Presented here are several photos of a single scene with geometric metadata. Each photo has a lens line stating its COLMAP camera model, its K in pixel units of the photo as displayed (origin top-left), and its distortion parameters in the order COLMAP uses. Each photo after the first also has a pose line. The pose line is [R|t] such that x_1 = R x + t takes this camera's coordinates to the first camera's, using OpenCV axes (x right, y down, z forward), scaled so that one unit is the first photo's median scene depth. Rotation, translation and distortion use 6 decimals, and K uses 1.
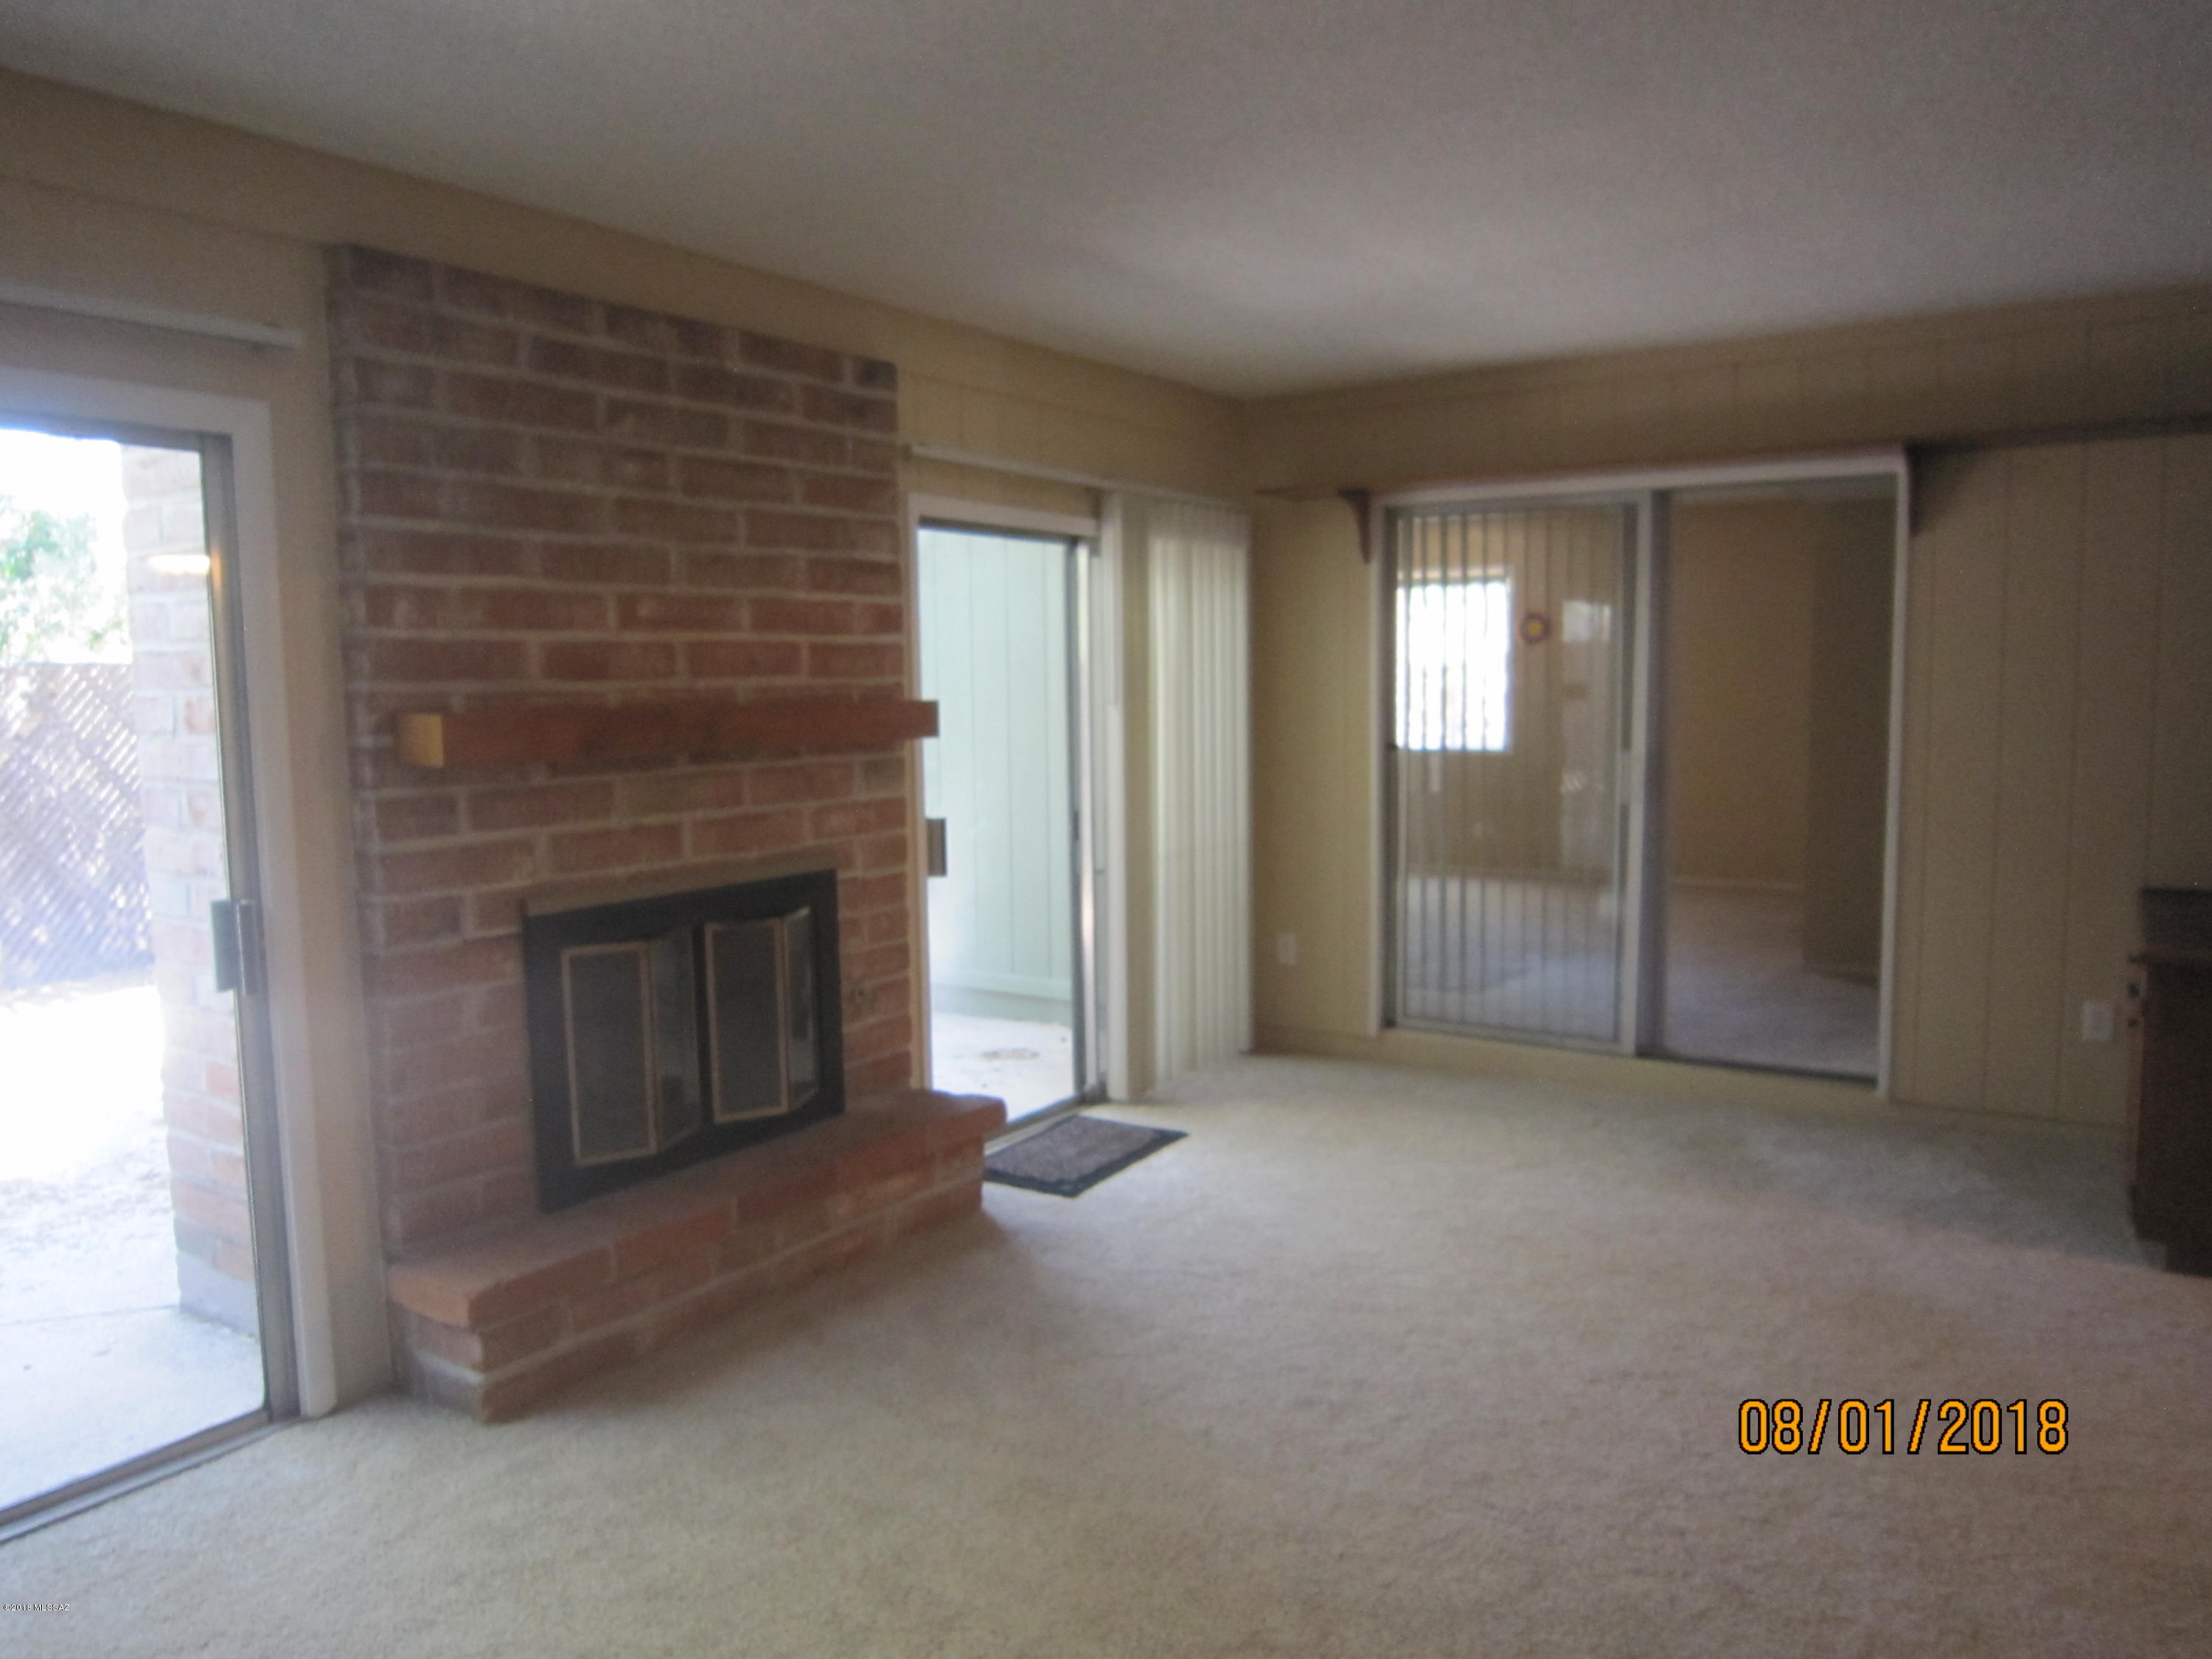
lens RADIAL K [[1574.4, 0, 1090.9], [0, 1574.4, 828.5], [0, 0, 1]] dist [-0.057489, 0.026916]
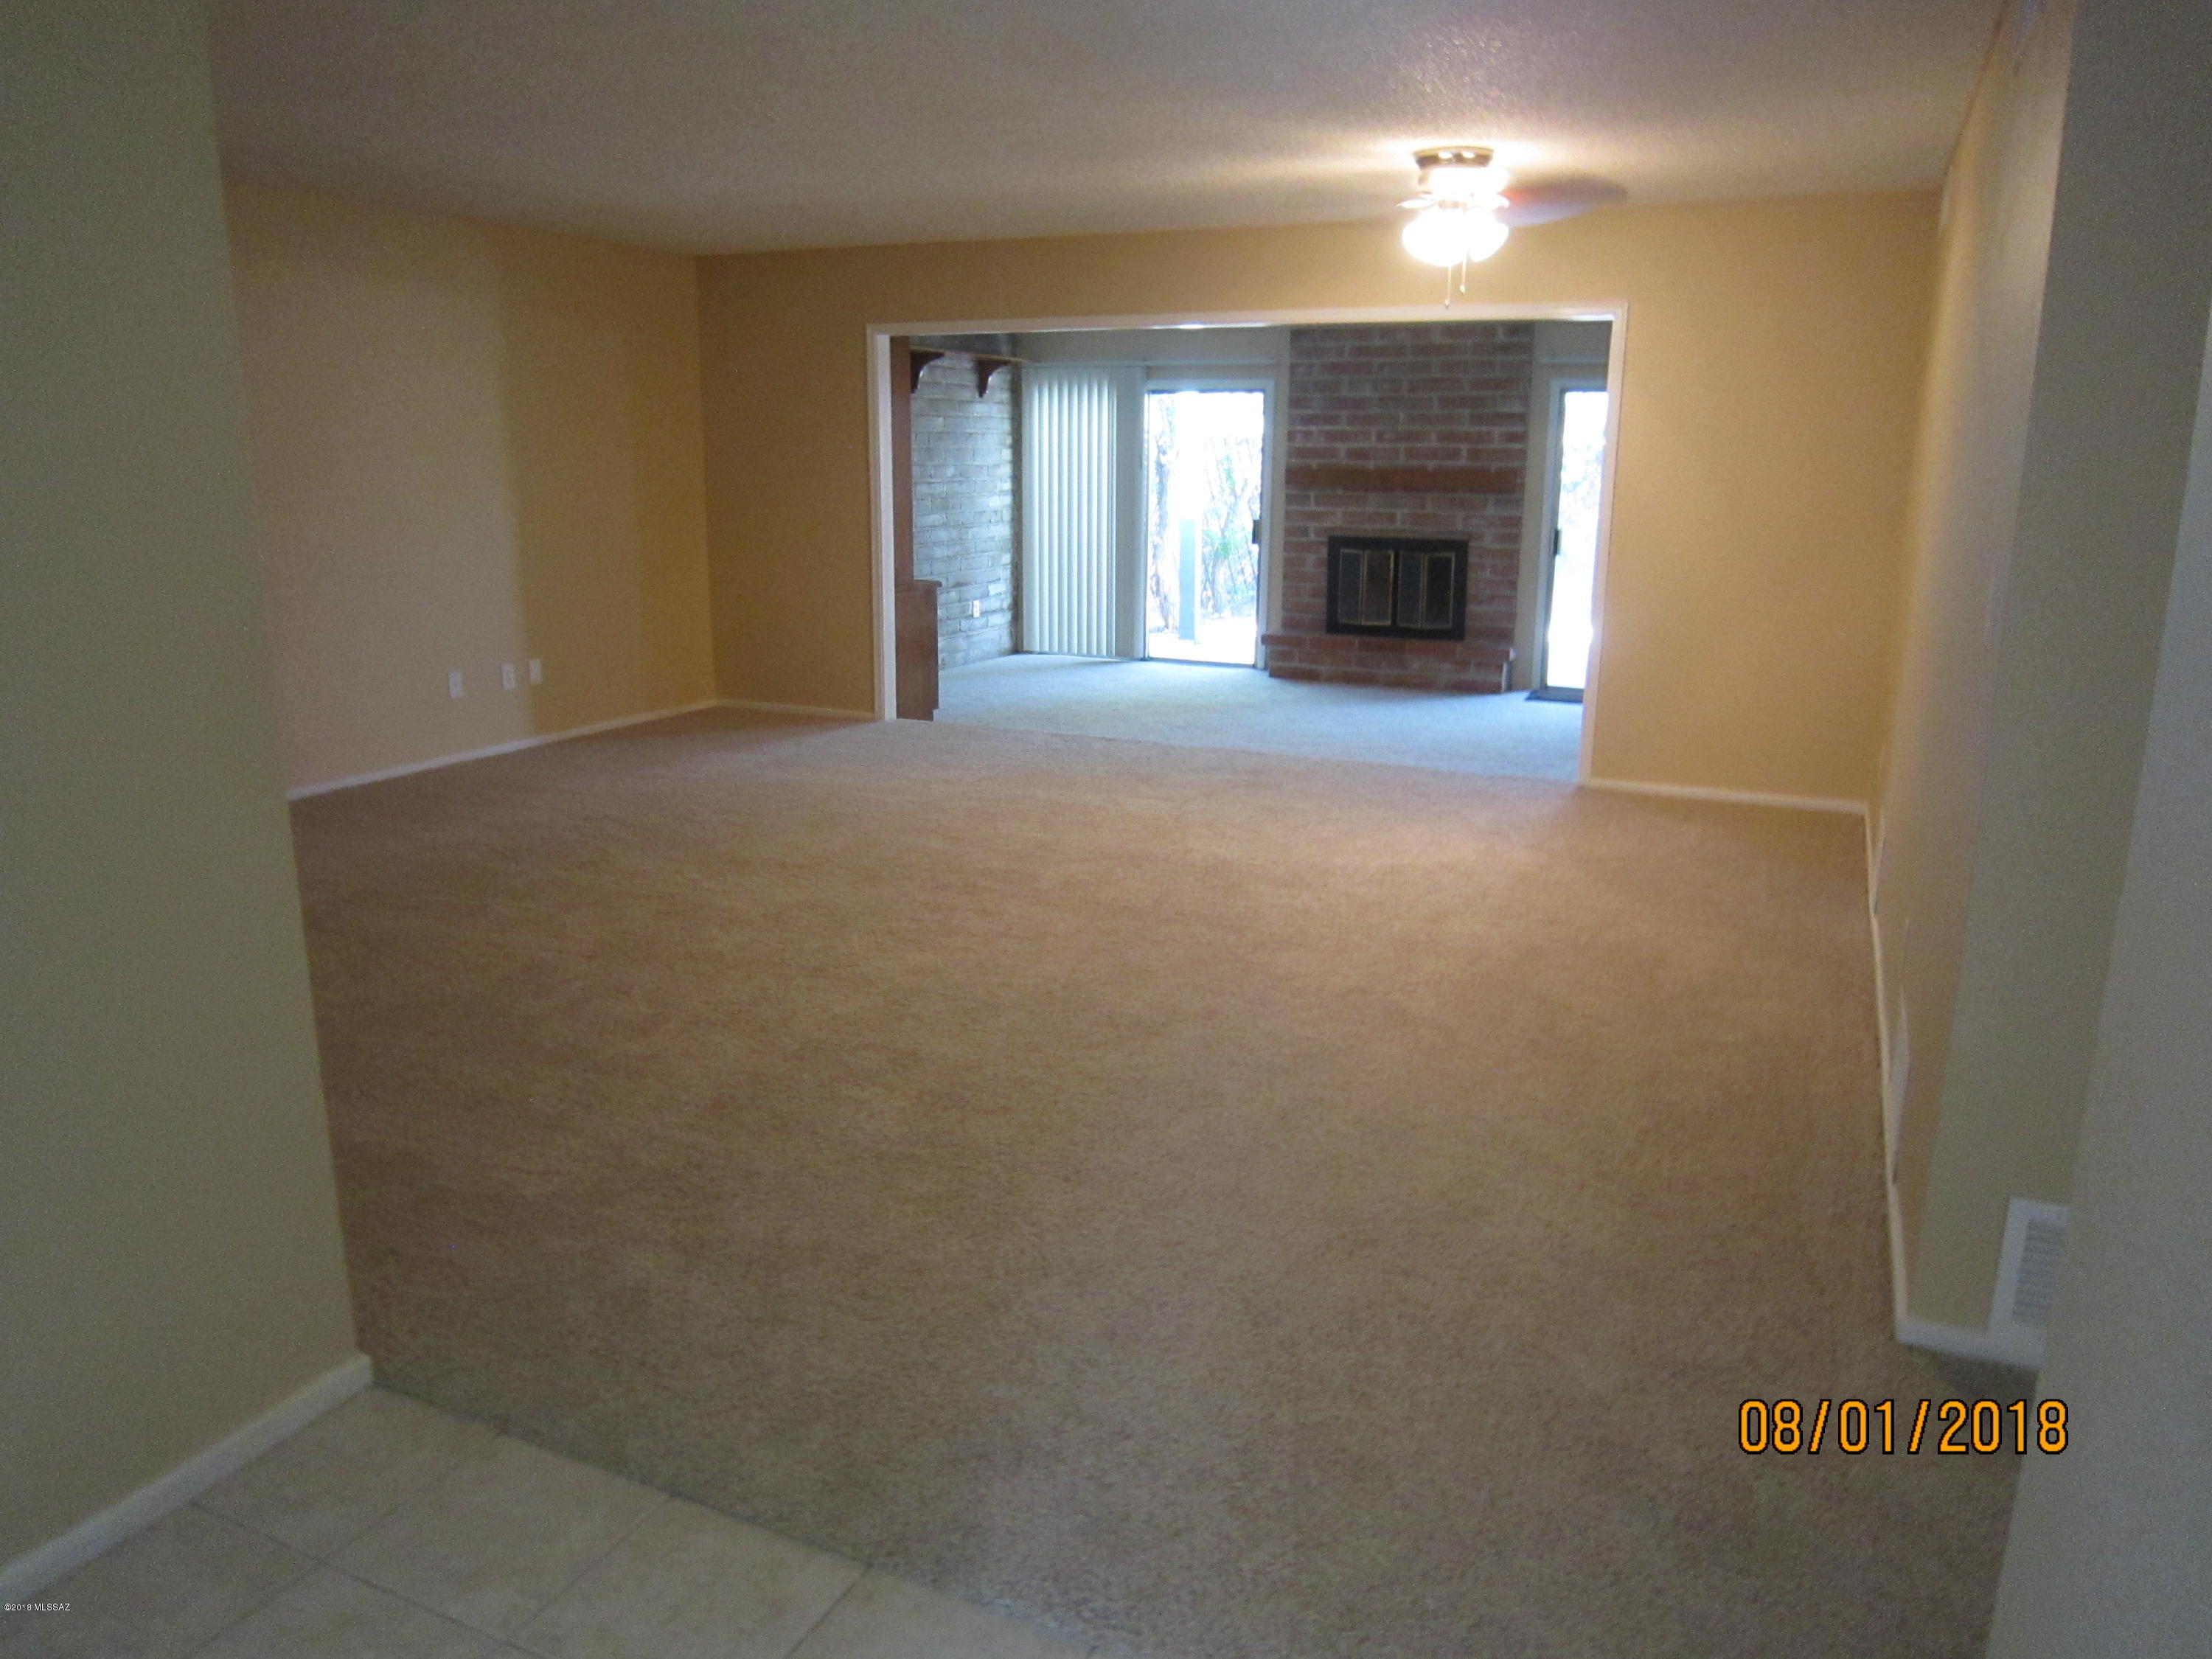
lens RADIAL K [[1574.4, 0, 1098.9], [0, 1574.4, 827.7], [0, 0, 1]] dist [-0.057489, 0.026916]
pose [[0.158970, 0.240550, -0.957530, 2.562778], [-0.104417, 0.968520, 0.225976, -0.037740], [0.981746, 0.064059, 0.179083, 0.016017]]
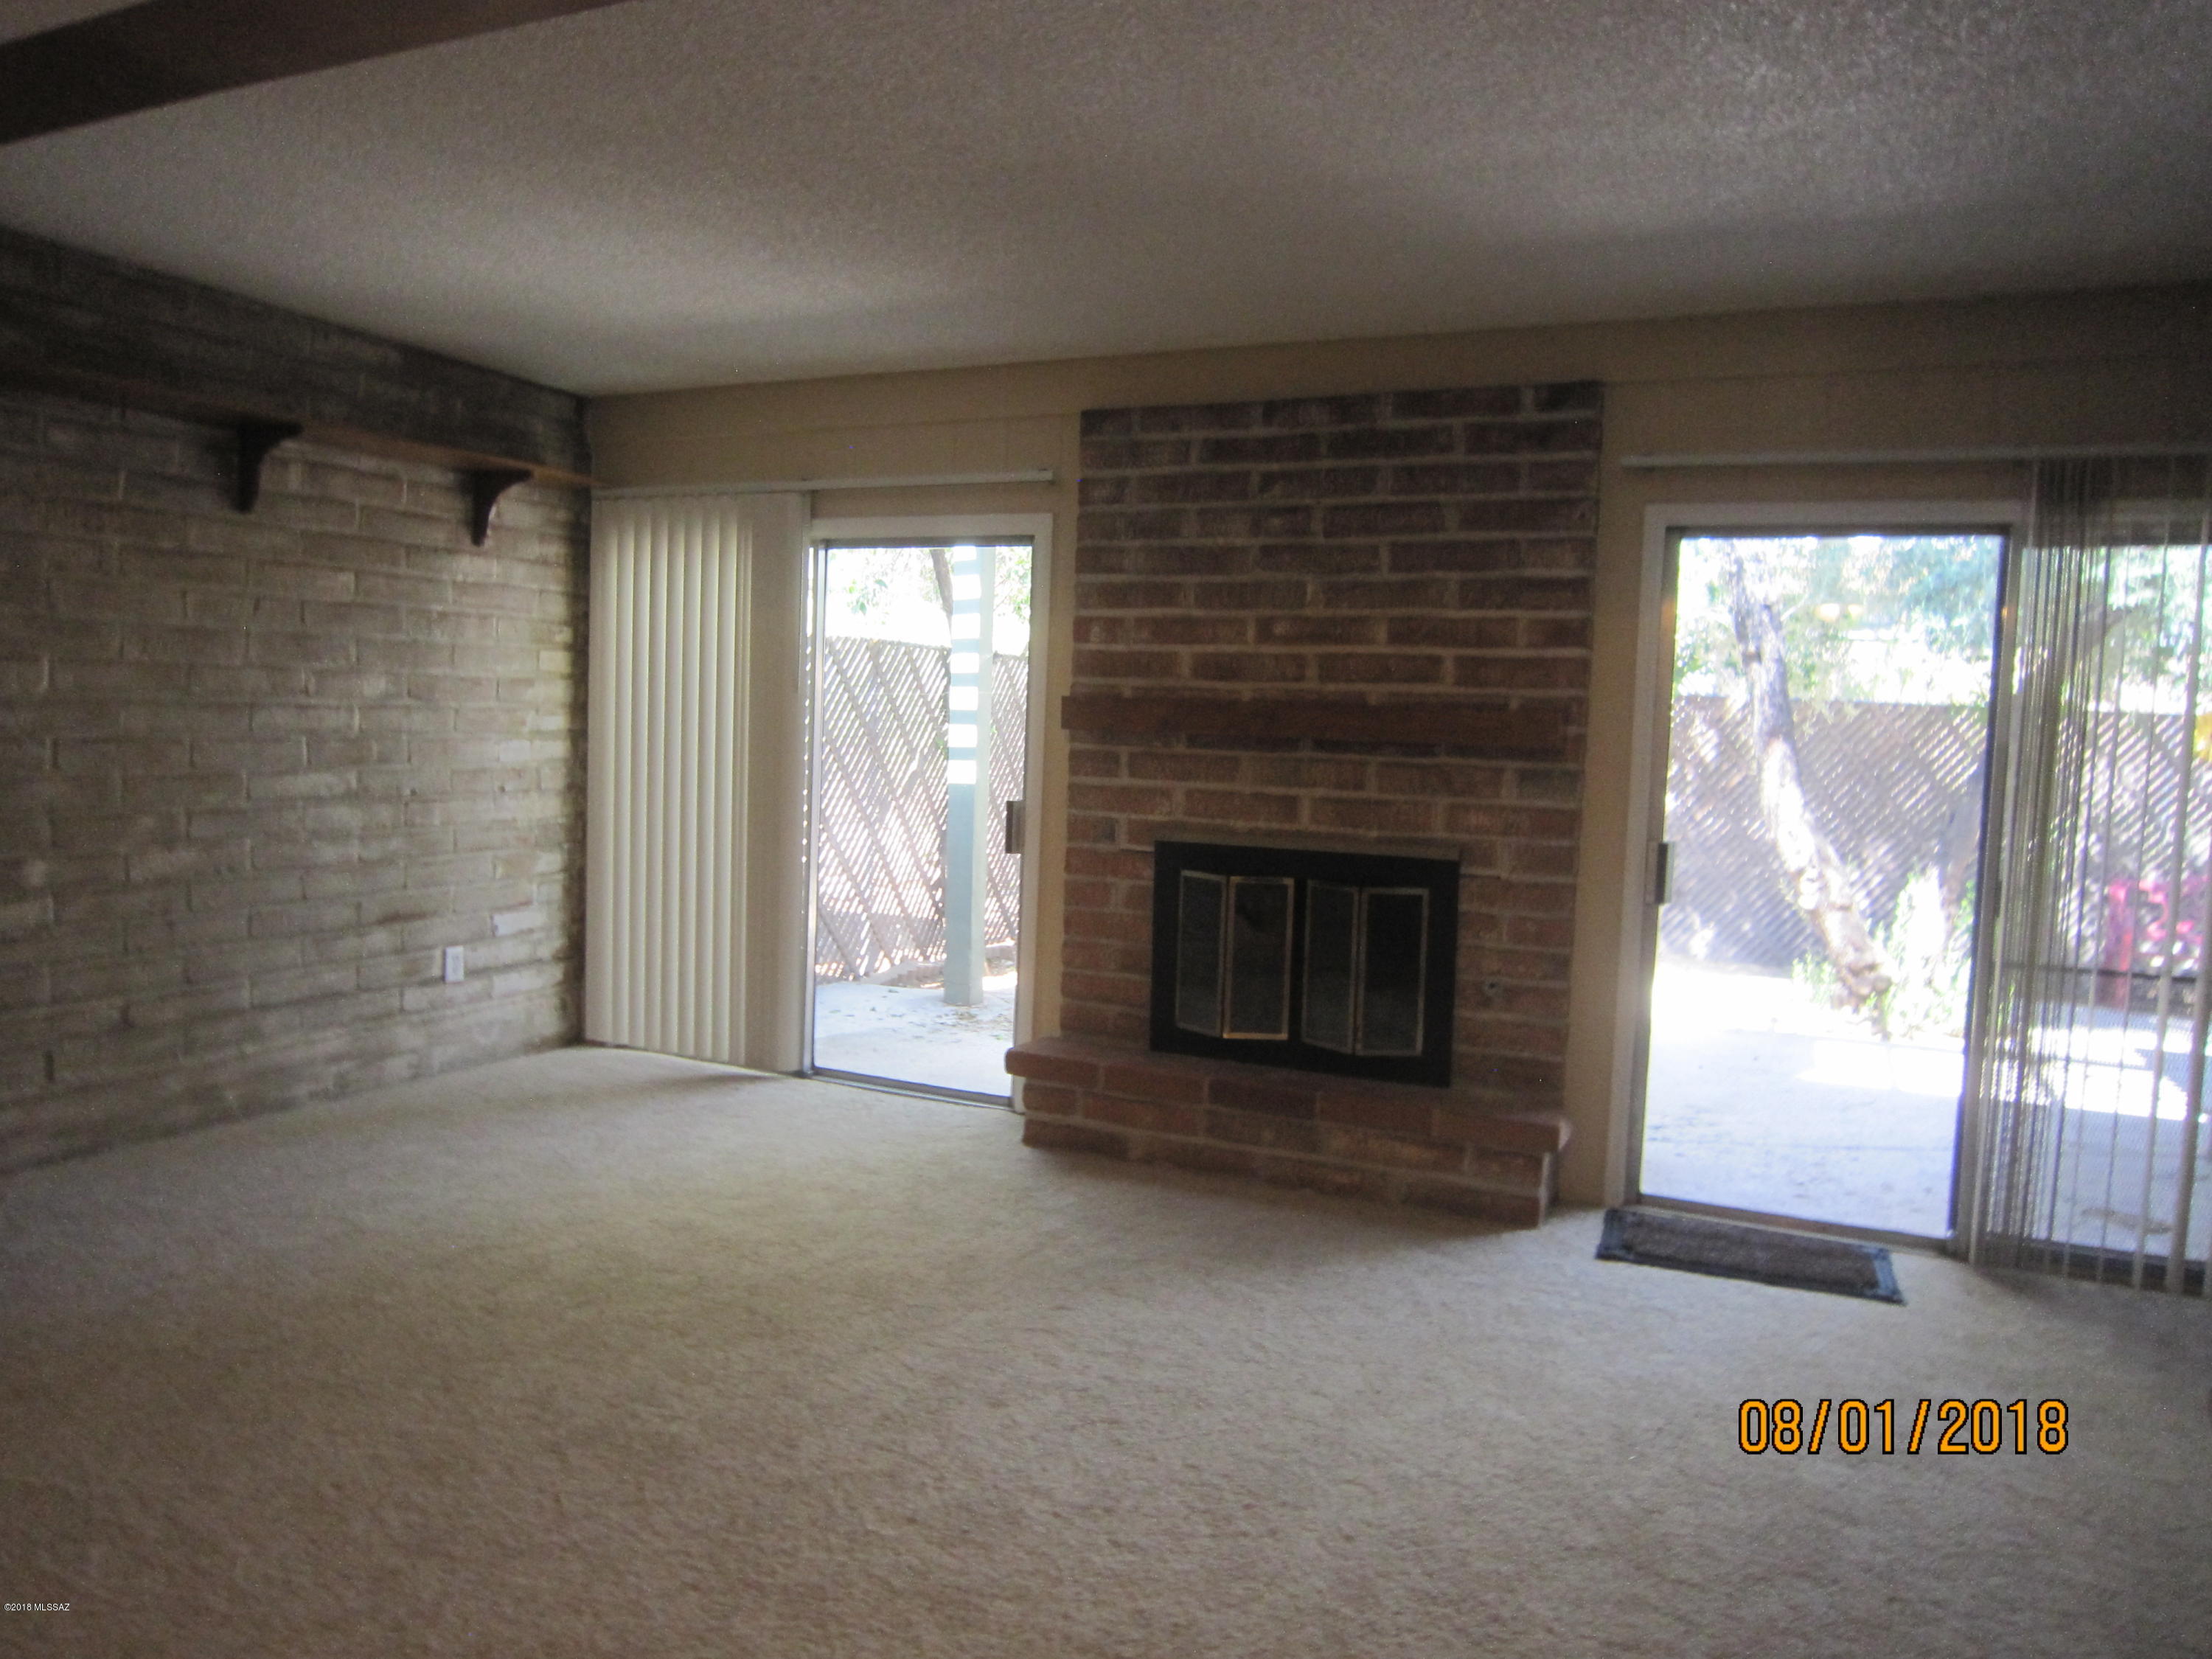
lens RADIAL K [[1574.4, 0, 1091.6], [0, 1574.4, 833.5], [0, 0, 1]] dist [-0.057489, 0.026916]
pose [[0.155246, 0.089179, -0.983842, 1.002657], [-0.131289, 0.988945, 0.068925, -0.040925], [0.979113, 0.118468, 0.165238, 0.654549]]
